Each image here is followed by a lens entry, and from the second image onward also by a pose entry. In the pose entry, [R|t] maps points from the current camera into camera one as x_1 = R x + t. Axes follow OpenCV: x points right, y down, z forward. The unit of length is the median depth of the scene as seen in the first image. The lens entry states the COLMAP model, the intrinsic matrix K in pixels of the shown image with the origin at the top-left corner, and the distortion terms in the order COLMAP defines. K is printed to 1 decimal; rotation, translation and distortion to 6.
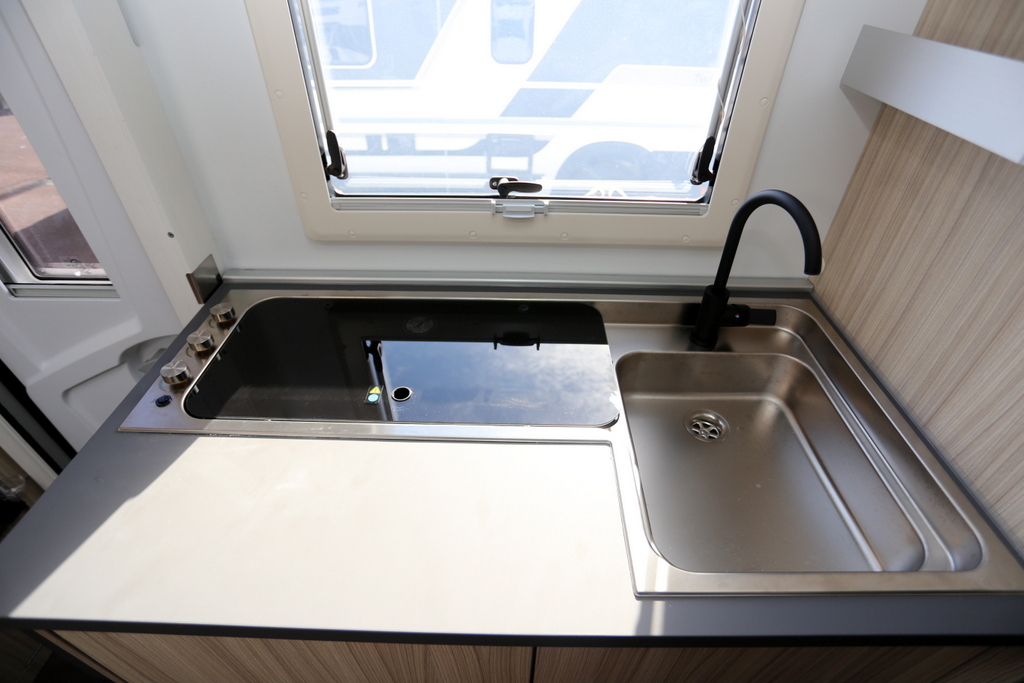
lens RADIAL K [[498.6, 0, 513.7], [0, 498.6, 339.4], [0, 0, 1]] dist [-0.058333, 0.020486]
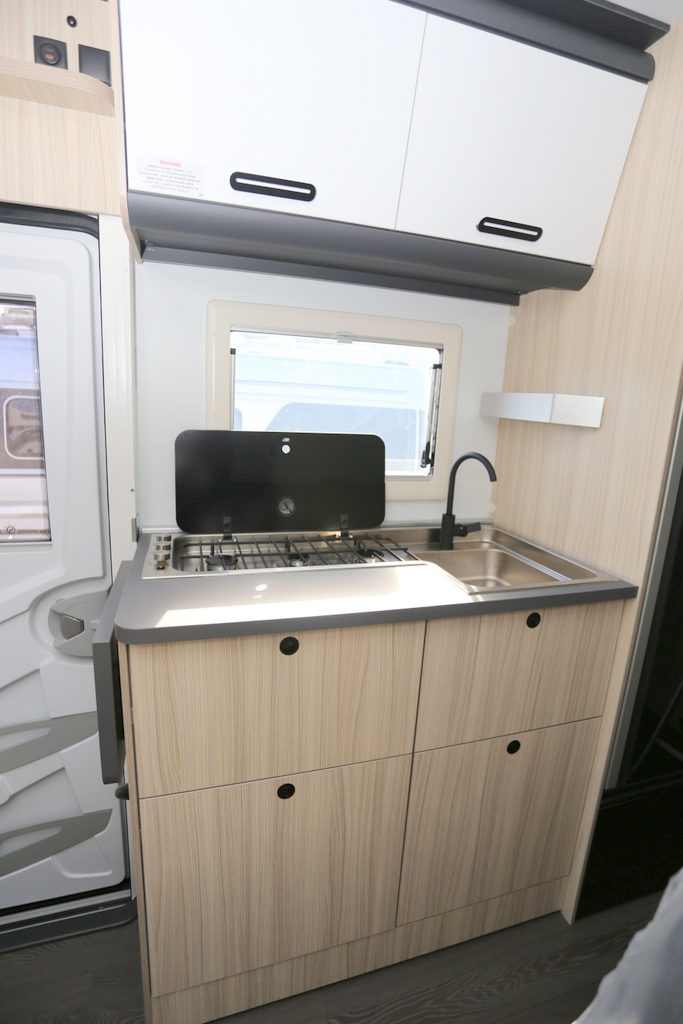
lens RADIAL K [[498.6, 0, 337.9], [0, 498.6, 510.8], [0, 0, 1]] dist [-0.058333, 0.020486]
pose [[0.952360, -0.028770, 0.303616, -0.701838], [0.157904, 0.898228, -0.410187, 0.752739], [-0.260915, 0.438588, 0.859979, -0.641741]]
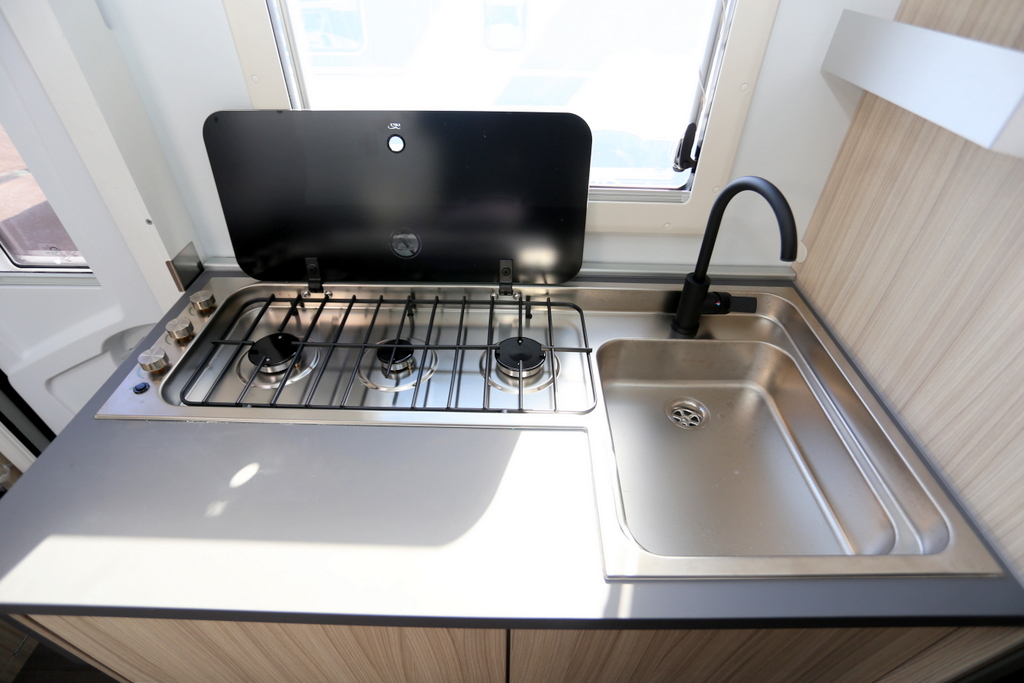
lens RADIAL K [[498.6, 0, 514.1], [0, 498.6, 340.6], [0, 0, 1]] dist [-0.058333, 0.020486]
pose [[0.999967, -0.000252, 0.008180, 0.039890], [0.000081, 0.999783, 0.020823, 0.008443], [-0.008184, -0.020822, 0.999750, -0.000542]]
